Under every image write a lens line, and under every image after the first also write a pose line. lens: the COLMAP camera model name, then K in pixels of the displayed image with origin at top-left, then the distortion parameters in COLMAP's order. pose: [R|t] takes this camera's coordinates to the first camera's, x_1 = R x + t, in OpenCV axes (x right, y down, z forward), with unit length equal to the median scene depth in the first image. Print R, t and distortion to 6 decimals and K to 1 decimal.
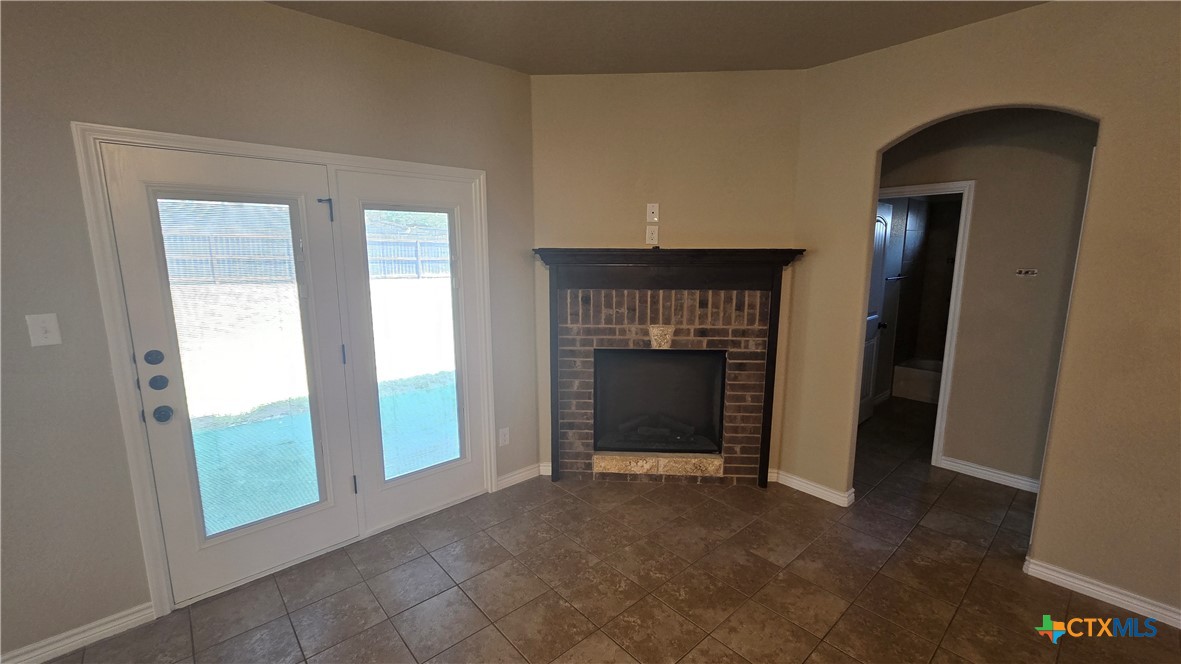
lens RADIAL K [[487.6, 0, 589.3], [0, 487.6, 336.2], [0, 0, 1]] dist [0.000241, 0.001835]
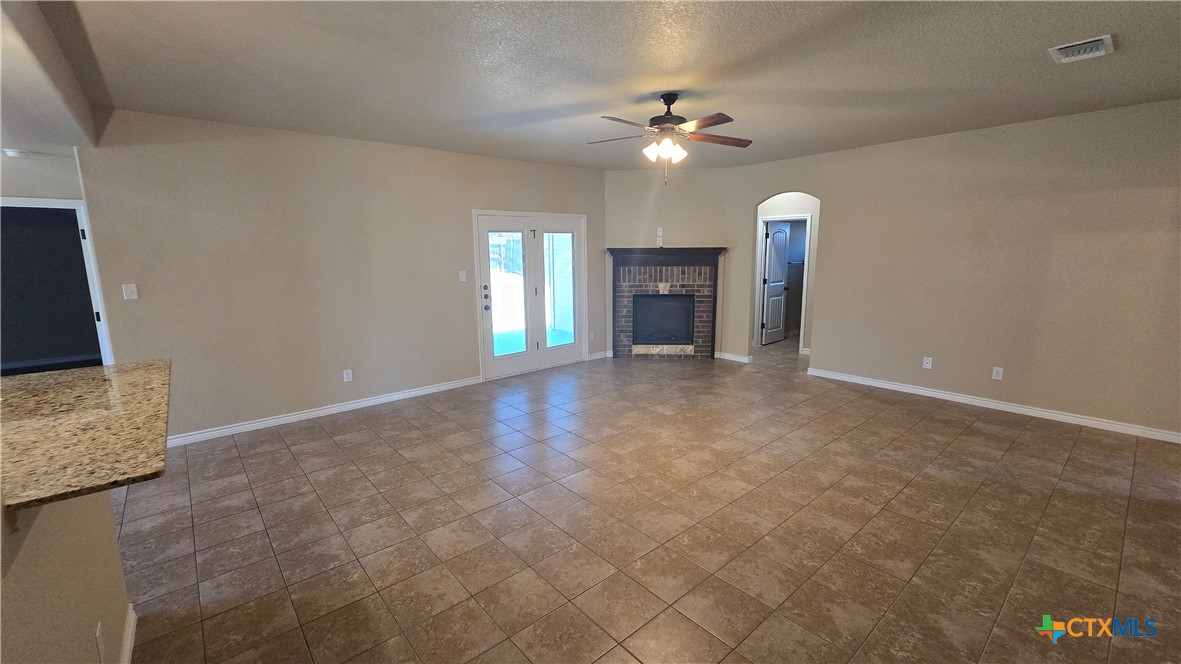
lens RADIAL K [[487.6, 0, 587.3], [0, 487.6, 327.0], [0, 0, 1]] dist [0.000241, 0.001835]
pose [[0.999883, -0.004687, -0.014594, -0.162645], [0.004500, 0.999908, -0.012778, 0.198018], [0.014653, 0.012711, 0.999812, -1.163941]]
